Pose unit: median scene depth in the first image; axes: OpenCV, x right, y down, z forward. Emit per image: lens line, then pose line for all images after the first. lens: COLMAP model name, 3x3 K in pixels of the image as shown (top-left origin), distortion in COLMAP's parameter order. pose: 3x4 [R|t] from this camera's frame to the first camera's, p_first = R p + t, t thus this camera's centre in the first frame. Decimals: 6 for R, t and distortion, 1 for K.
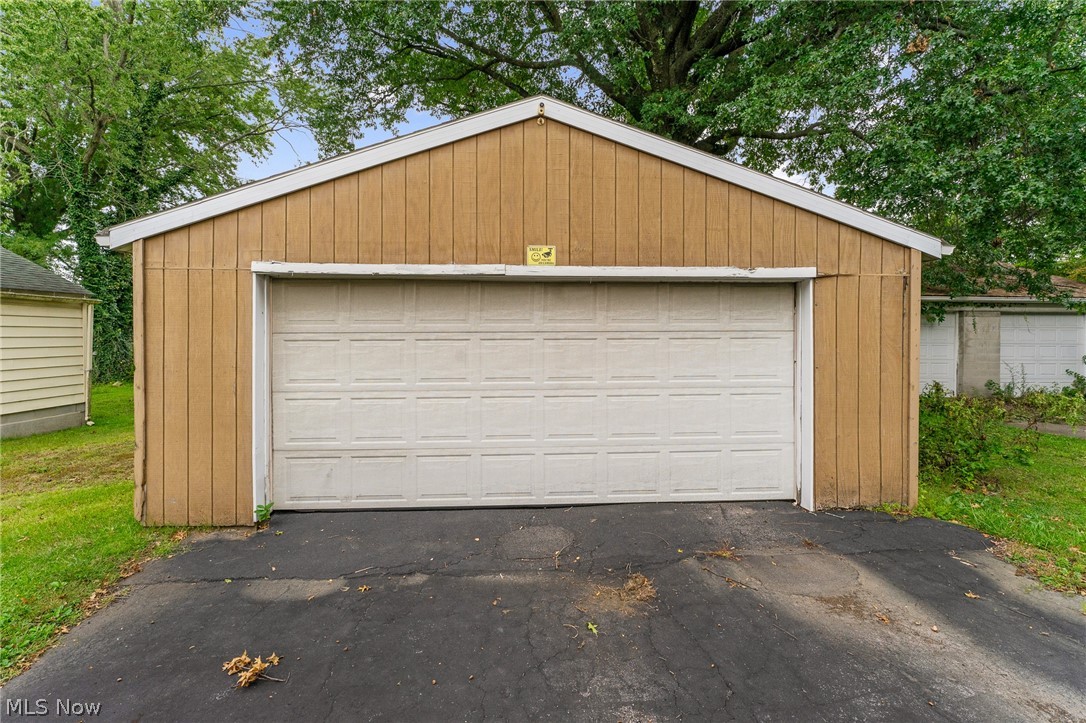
lens RADIAL K [[450.3, 0, 543.7], [0, 450.3, 338.7], [0, 0, 1]] dist [-0.008324, 0.000007]
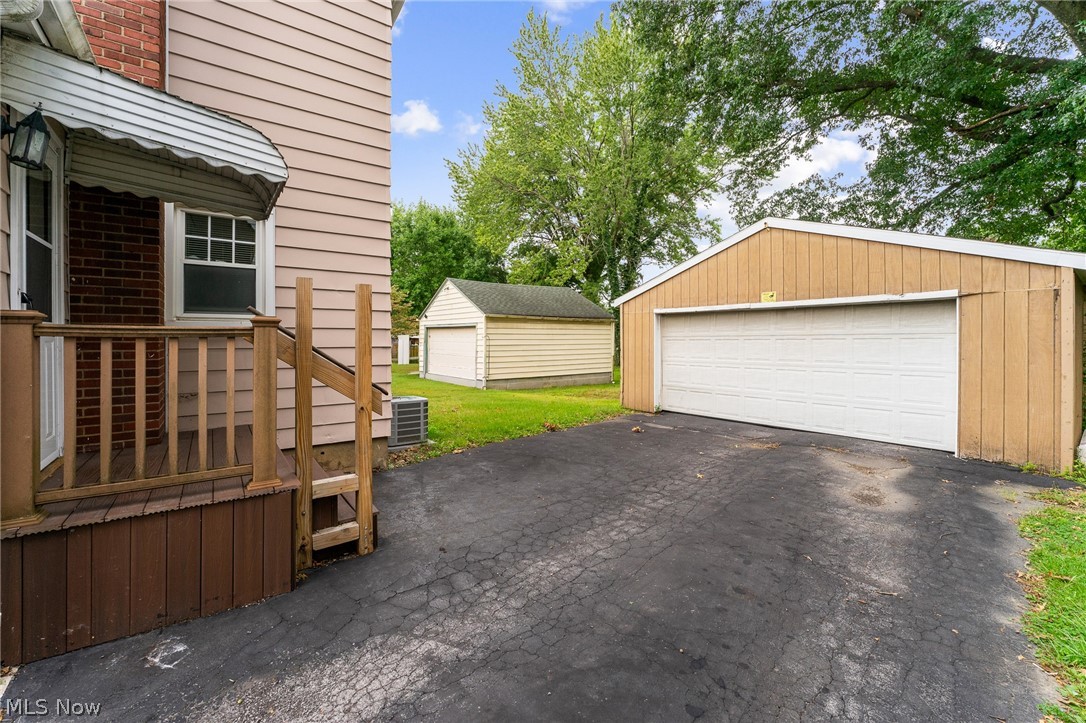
lens RADIAL K [[450.3, 0, 543.7], [0, 450.3, 338.7], [0, 0, 1]] dist [-0.008324, 0.000007]
pose [[0.574049, -0.003086, -0.818815, 1.019069], [-0.000629, 0.999991, -0.004210, 0.007171], [0.818821, 0.002932, 0.574042, -0.922217]]
